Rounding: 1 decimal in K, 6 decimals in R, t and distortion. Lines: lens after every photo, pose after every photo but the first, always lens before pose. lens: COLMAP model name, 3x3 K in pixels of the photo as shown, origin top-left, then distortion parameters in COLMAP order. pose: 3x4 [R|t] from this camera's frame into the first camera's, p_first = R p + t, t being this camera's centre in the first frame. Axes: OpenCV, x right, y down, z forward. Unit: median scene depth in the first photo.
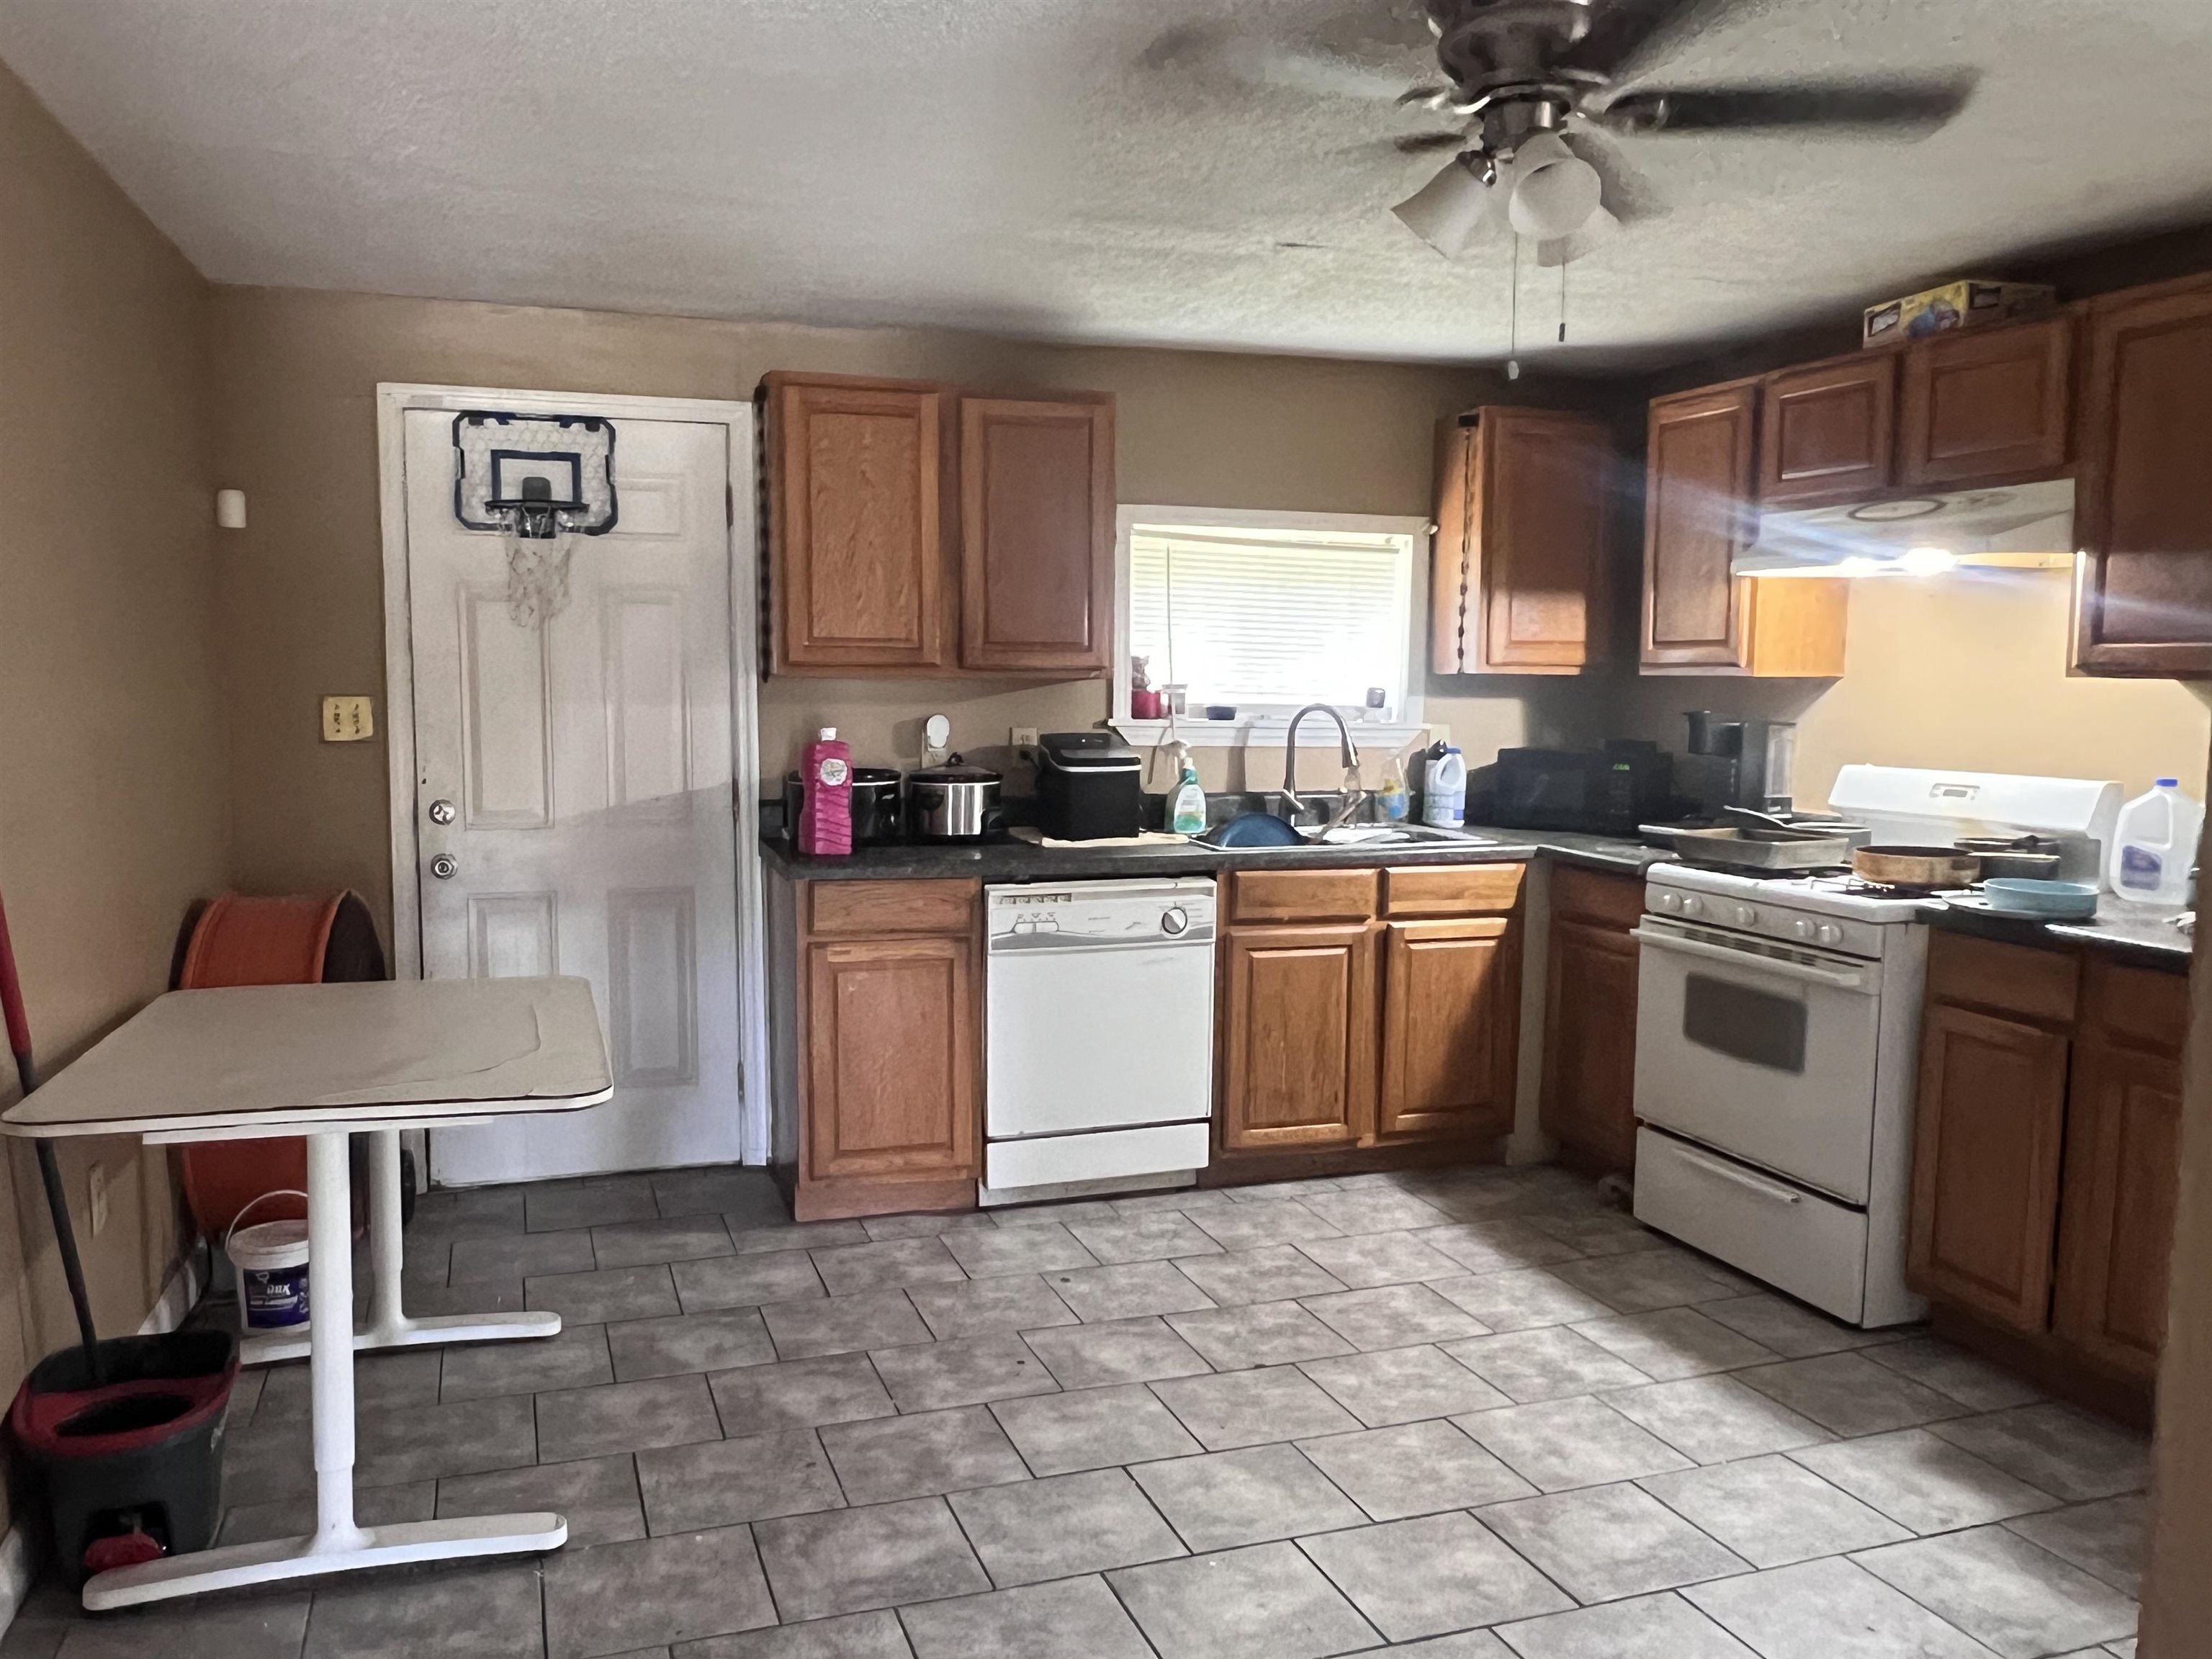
lens RADIAL K [[1688.7, 0, 1088.1], [0, 1688.7, 847.6], [0, 0, 1]] dist [-0.000472, 0.000070]
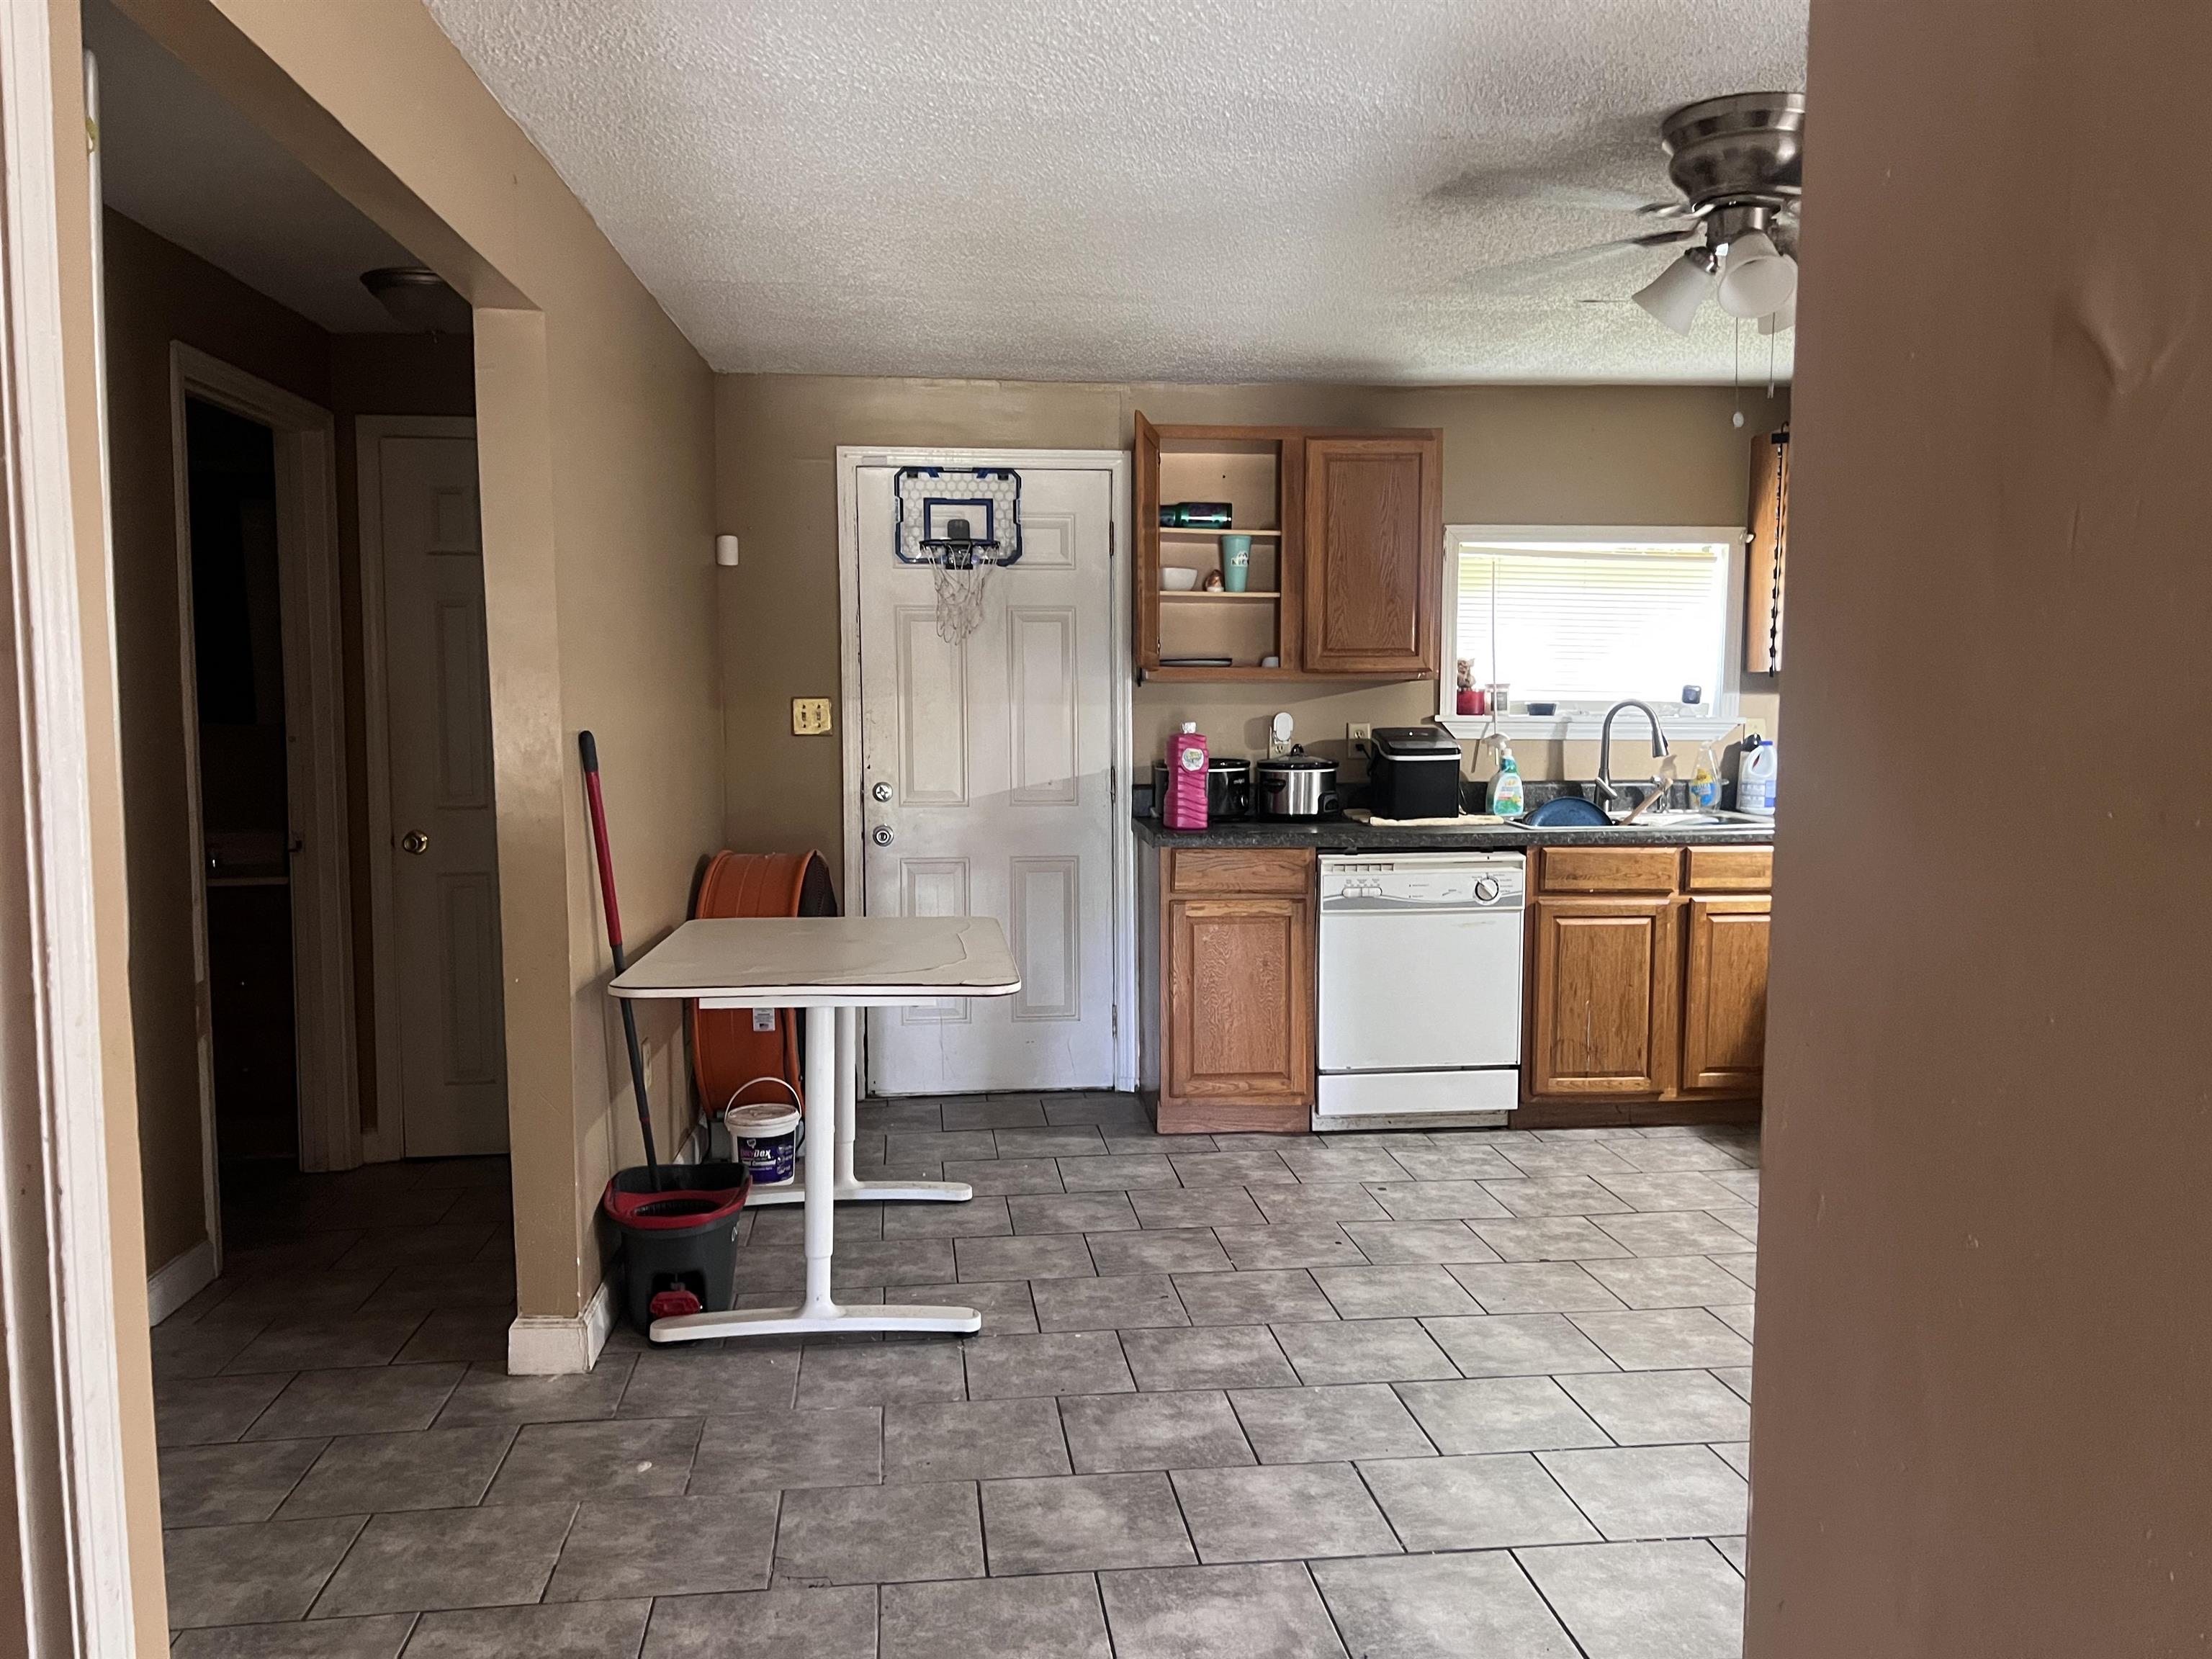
lens RADIAL K [[1659.2, 0, 1105.0], [0, 1659.2, 841.3], [0, 0, 1]] dist [0.199355, -0.560779]
pose [[0.977718, 0.011974, -0.209583, 0.036665], [-0.013846, 0.999876, -0.007467, 0.023452], [0.209467, 0.010203, 0.977762, -0.171455]]
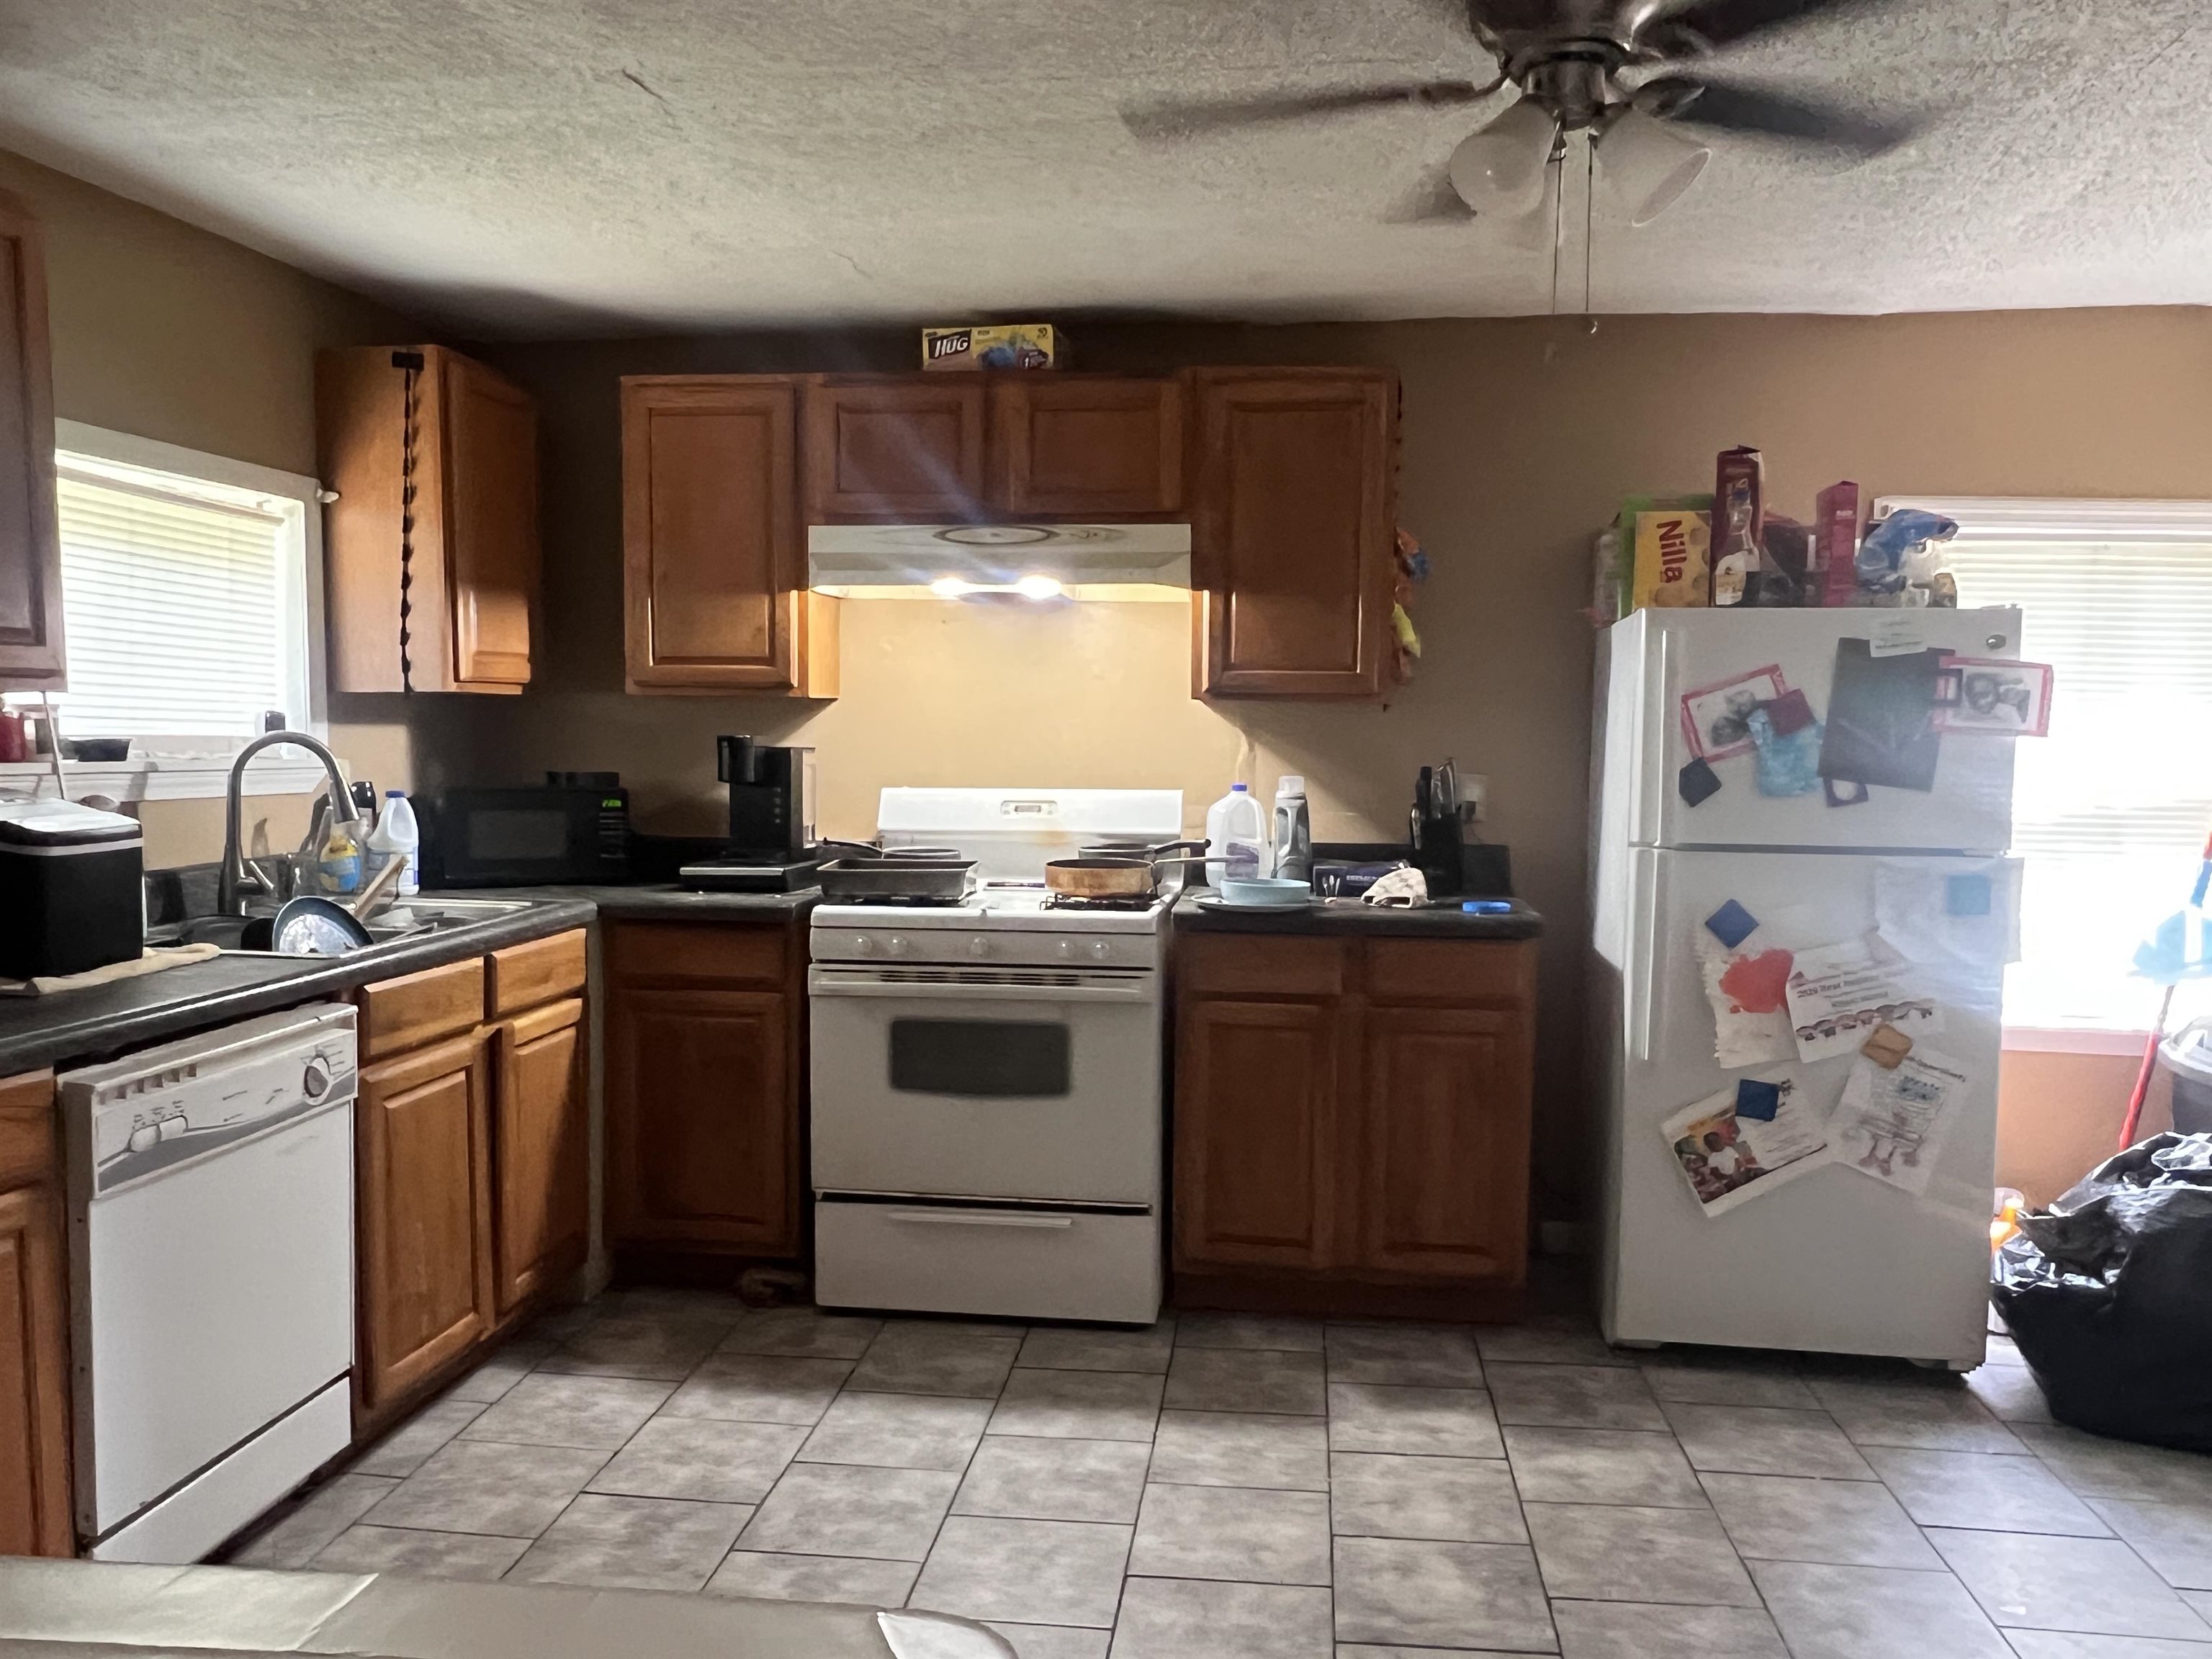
lens RADIAL K [[1688.7, 0, 1088.1], [0, 1688.7, 847.6], [0, 0, 1]] dist [-0.000472, 0.000070]
pose [[0.442626, -0.071577, 0.893845, -0.391726], [0.087817, 0.995478, 0.036229, -0.040500], [-0.892396, 0.062459, 0.446910, 0.467226]]
